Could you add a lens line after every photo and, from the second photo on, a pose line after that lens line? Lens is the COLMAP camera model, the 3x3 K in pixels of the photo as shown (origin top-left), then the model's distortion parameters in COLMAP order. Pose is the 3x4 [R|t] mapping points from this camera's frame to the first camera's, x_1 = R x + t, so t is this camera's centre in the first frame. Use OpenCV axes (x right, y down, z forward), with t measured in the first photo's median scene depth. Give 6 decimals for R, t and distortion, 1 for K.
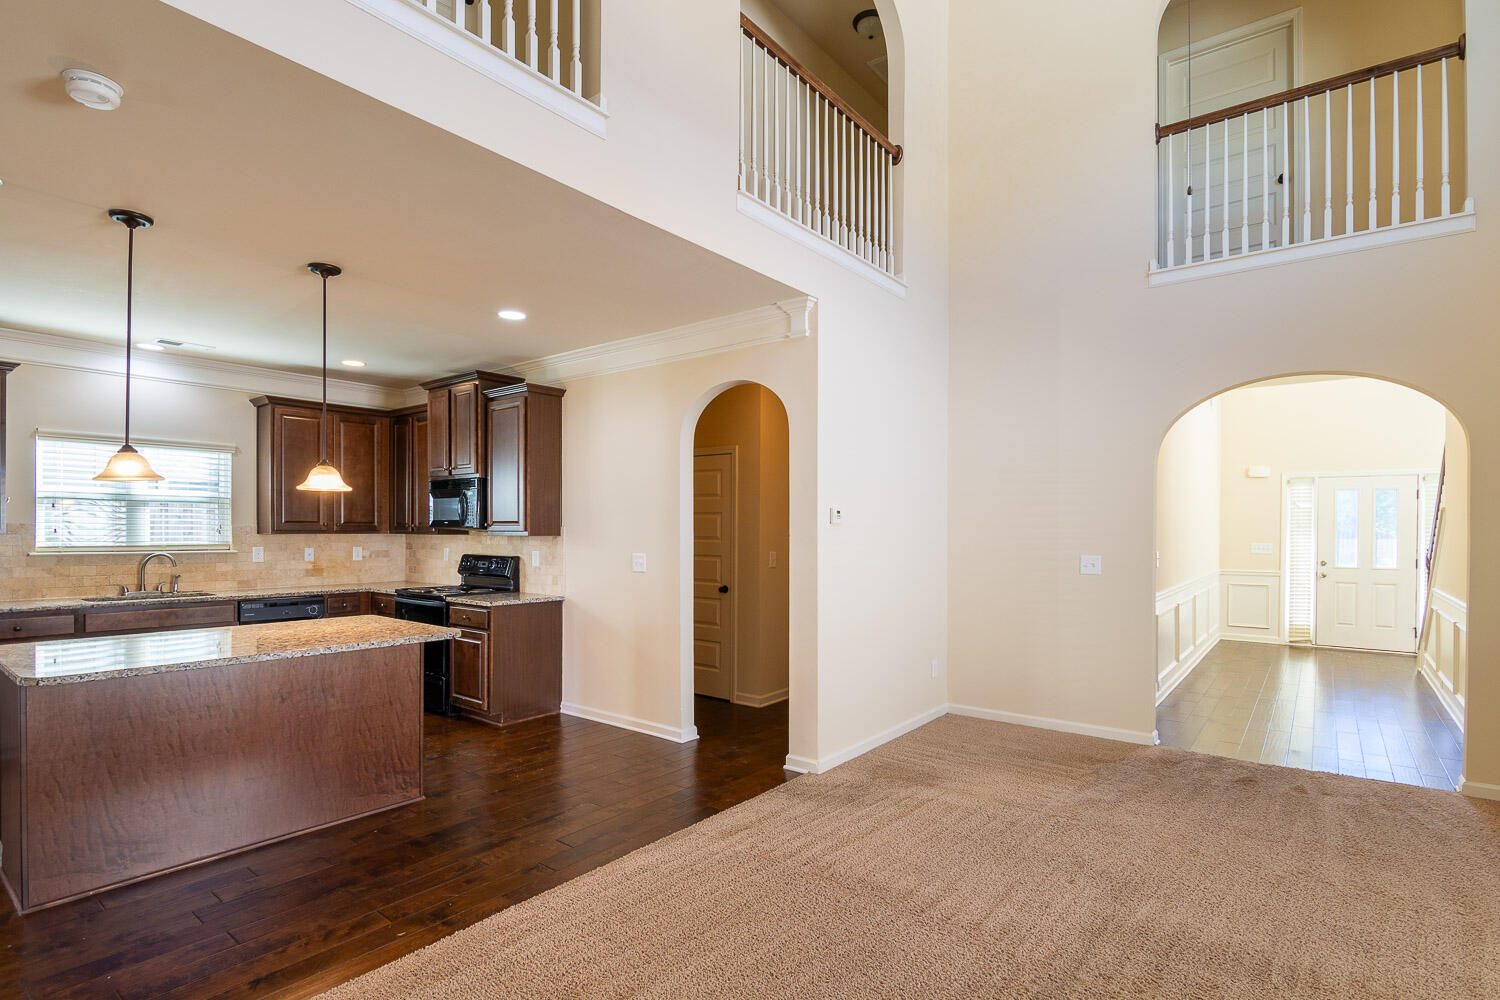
lens RADIAL K [[731.5, 0, 748.9], [0, 731.5, 531.3], [0, 0, 1]] dist [-0.015652, -0.001753]
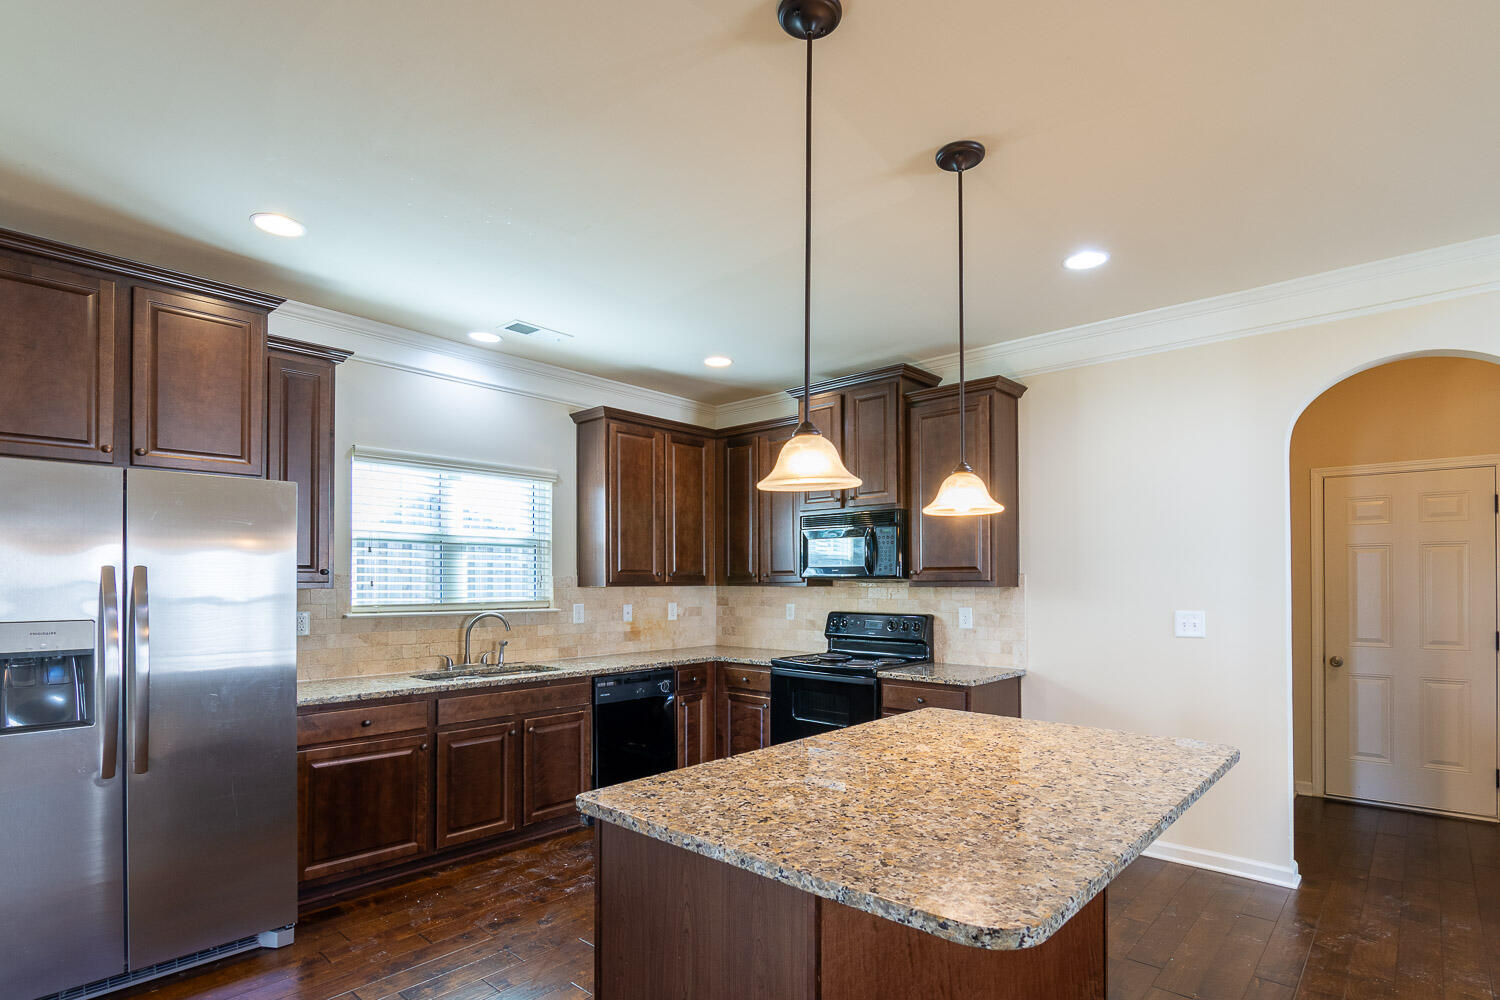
lens RADIAL K [[731.5, 0, 753.3], [0, 731.5, 575.3], [0, 0, 1]] dist [-0.015652, -0.001753]
pose [[0.997898, -0.006893, -0.064440, -0.476896], [0.006207, 0.999922, -0.010837, 0.000872], [0.064510, 0.010414, 0.997863, 0.252659]]
